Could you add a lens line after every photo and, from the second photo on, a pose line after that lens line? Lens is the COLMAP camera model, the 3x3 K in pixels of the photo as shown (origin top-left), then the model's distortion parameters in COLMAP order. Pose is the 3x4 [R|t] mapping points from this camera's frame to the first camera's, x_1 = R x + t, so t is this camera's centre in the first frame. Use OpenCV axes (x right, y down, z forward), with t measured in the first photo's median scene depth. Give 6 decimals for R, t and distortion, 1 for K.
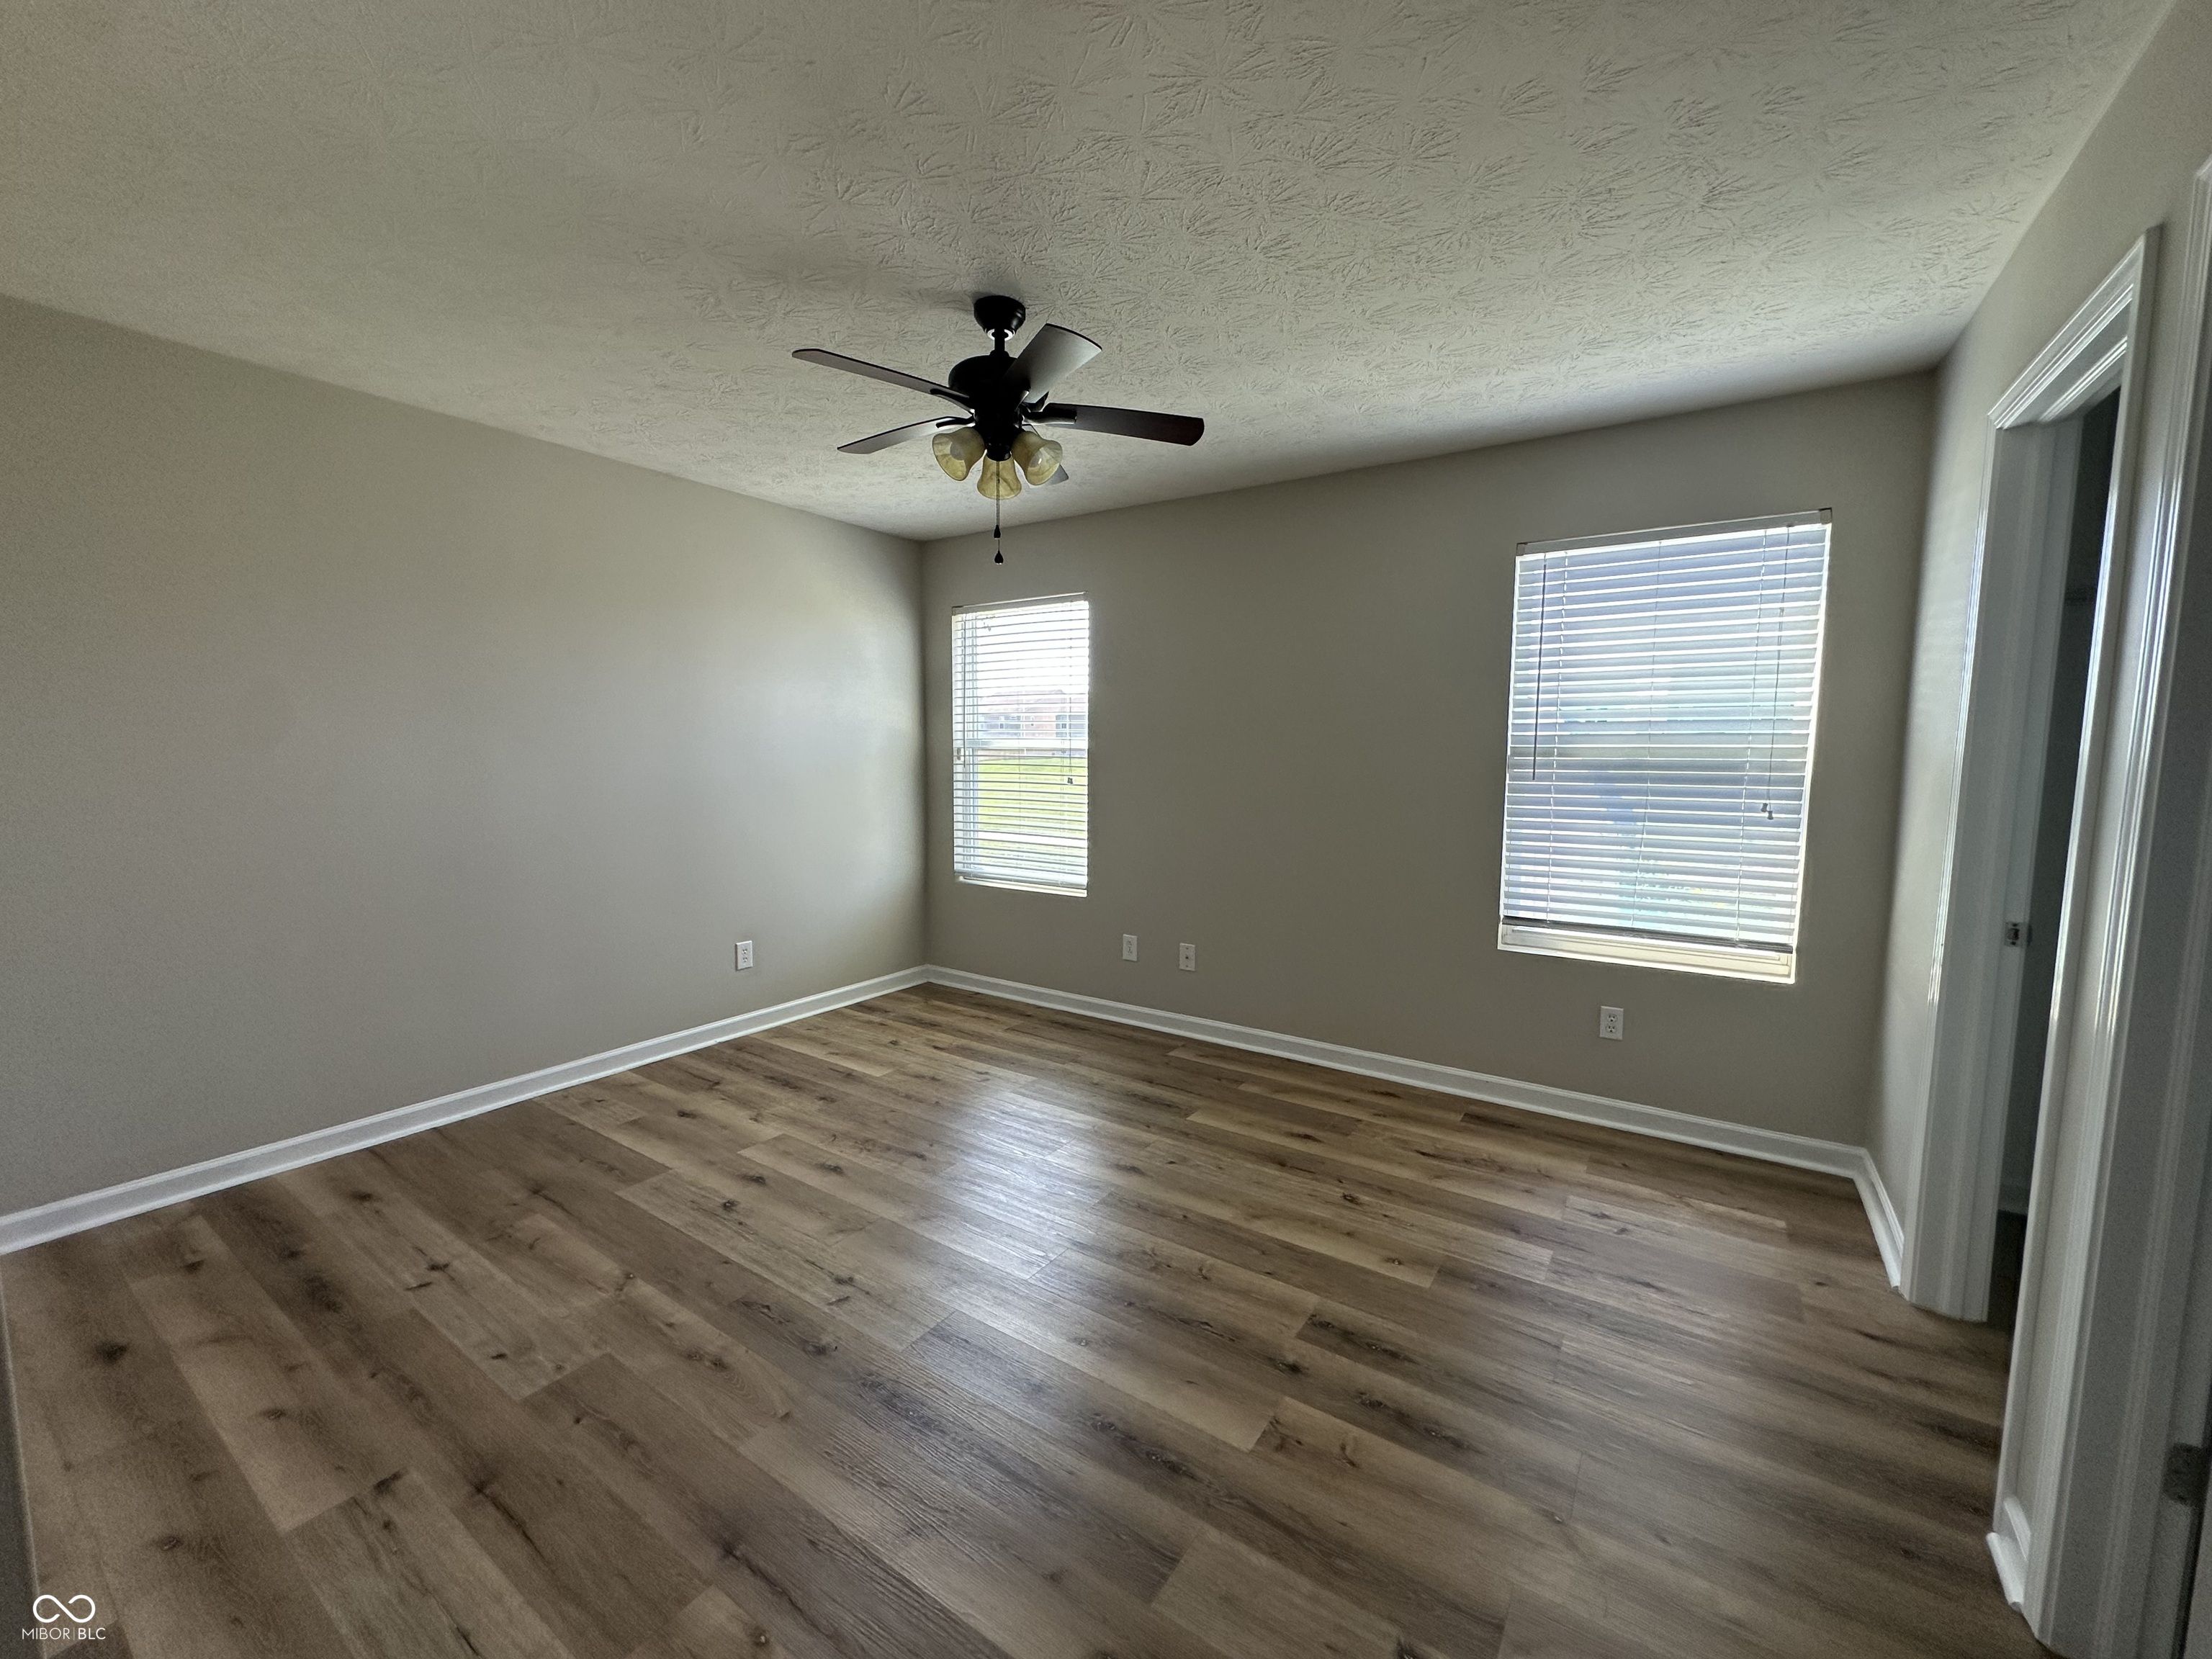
lens RADIAL K [[882.9, 0, 1104.7], [0, 882.9, 829.1], [0, 0, 1]] dist [-0.003991, 0.000270]
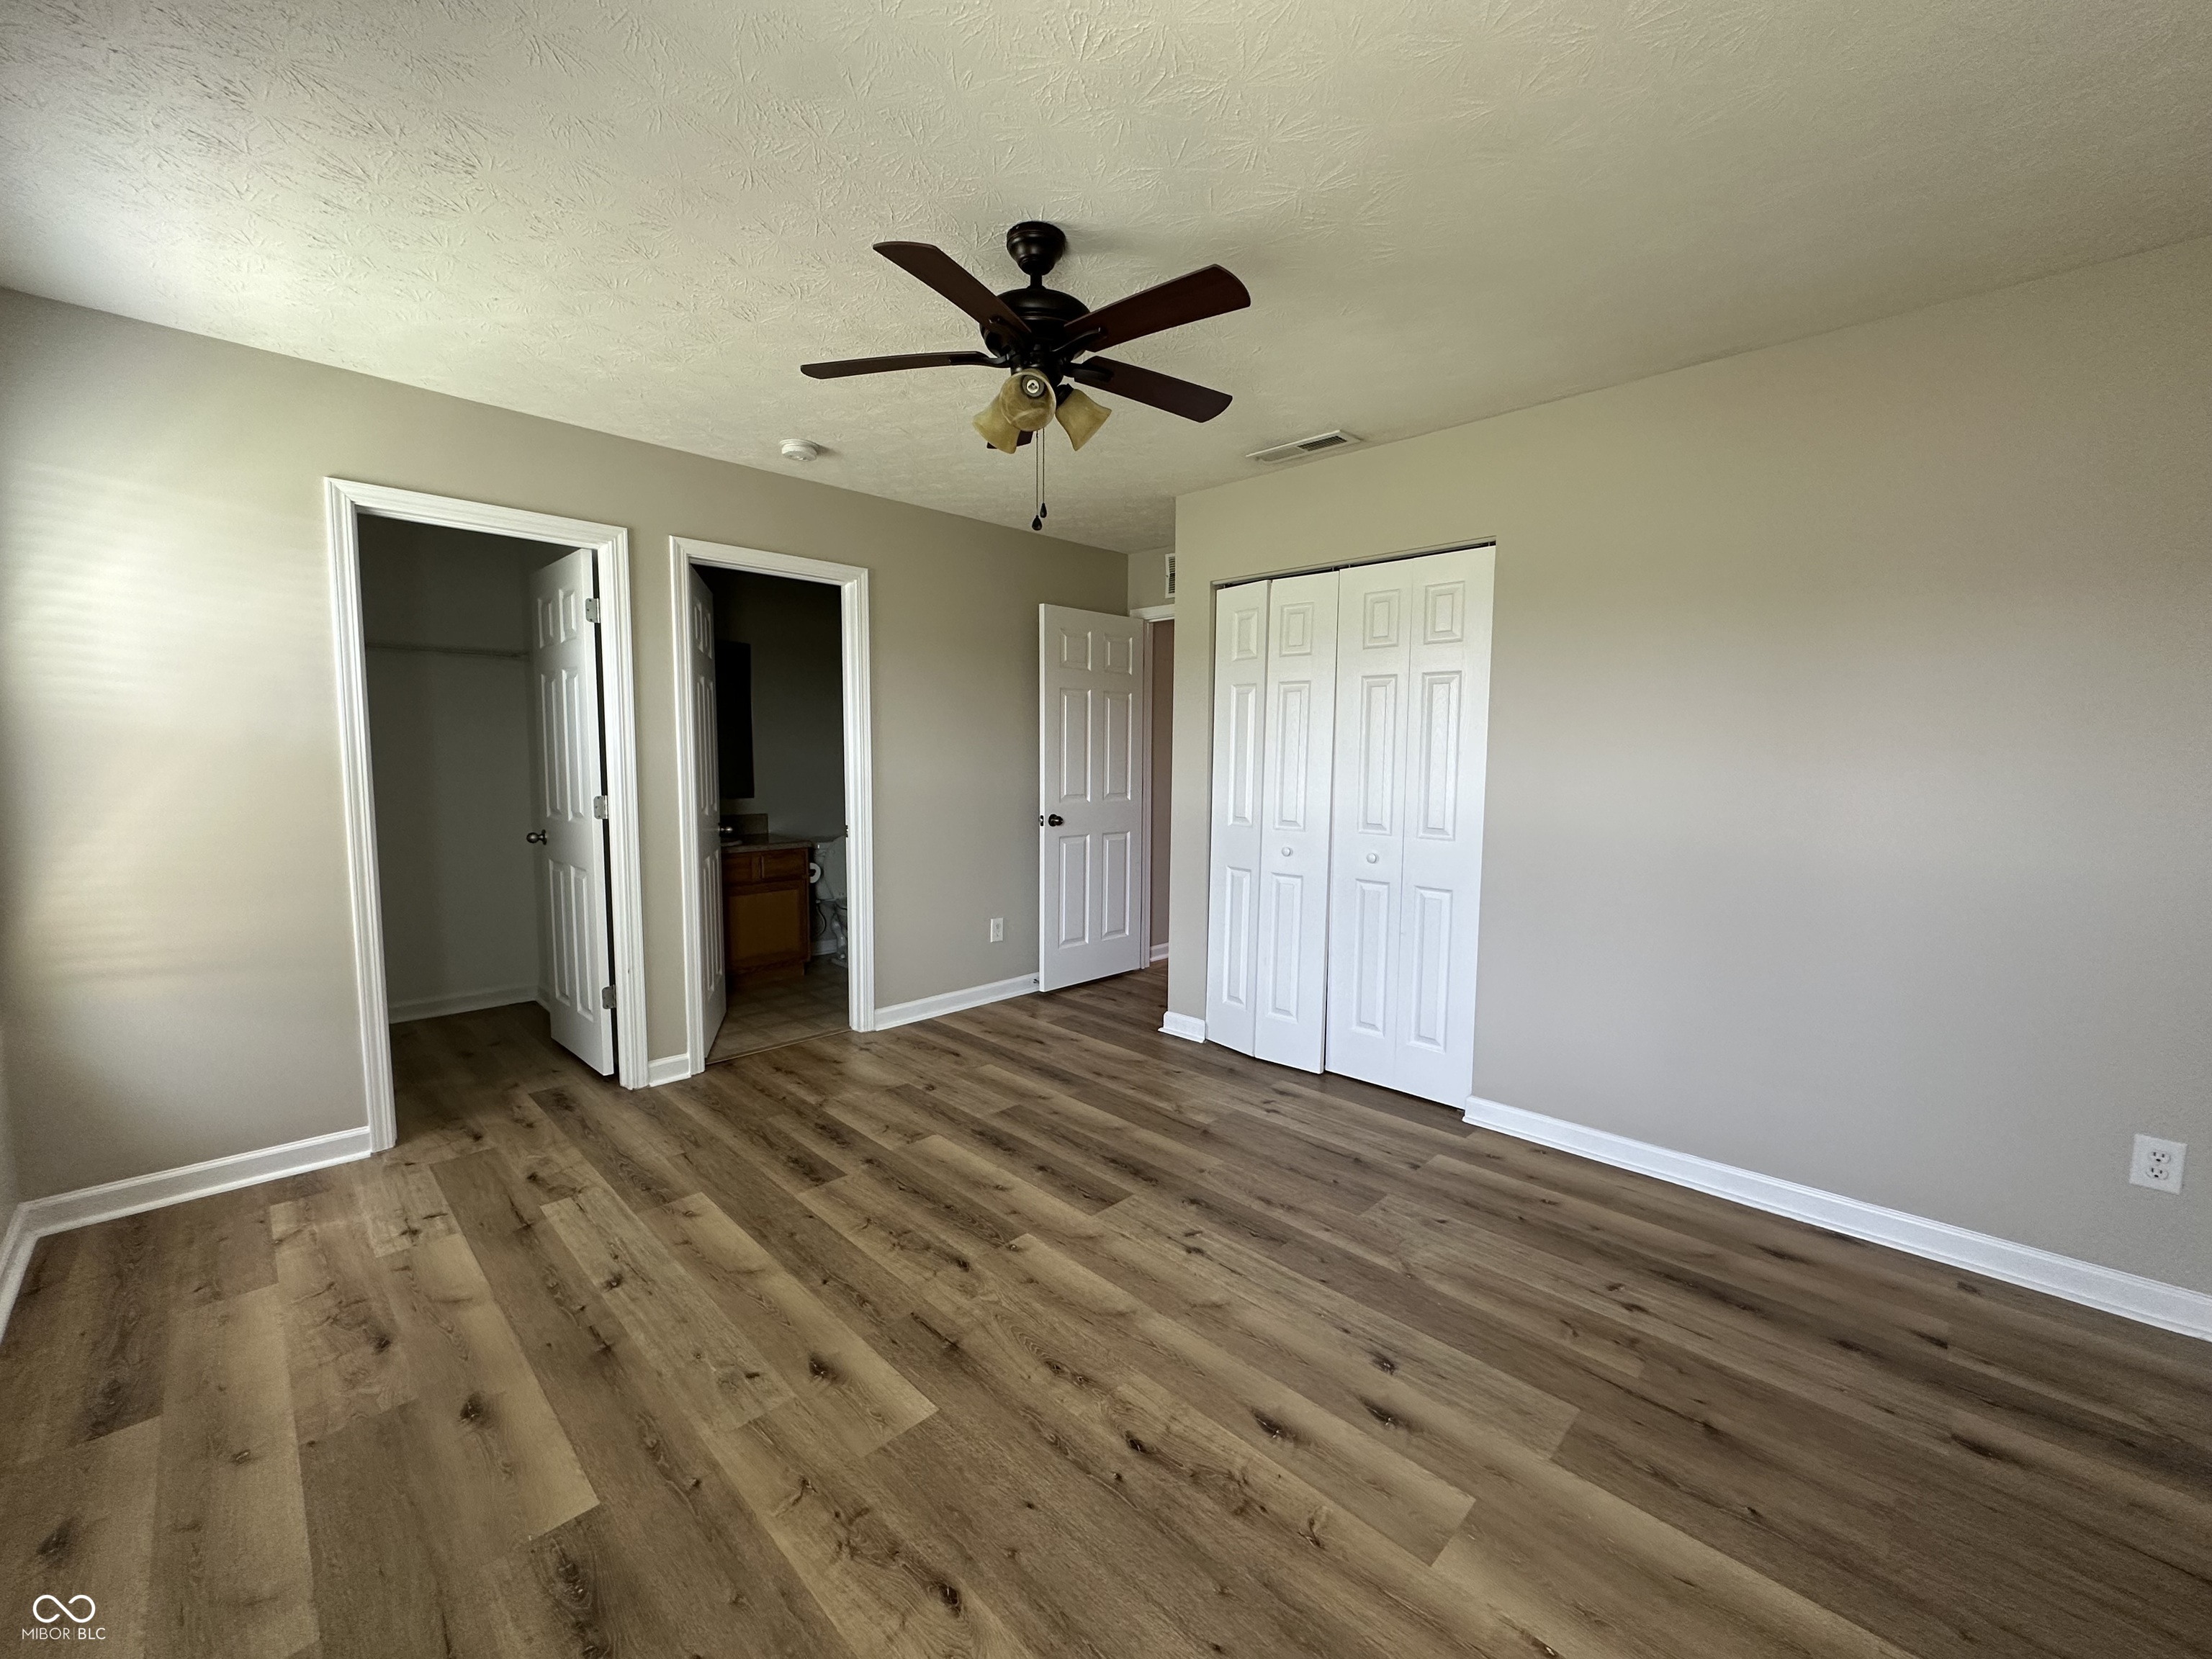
lens RADIAL K [[882.9, 0, 1104.7], [0, 882.9, 829.1], [0, 0, 1]] dist [-0.003991, 0.000270]
pose [[-0.982291, -0.032417, 0.184538, -0.341897], [0.001457, 0.983568, 0.180533, -0.160176], [-0.187358, 0.177604, -0.966102, 1.808036]]
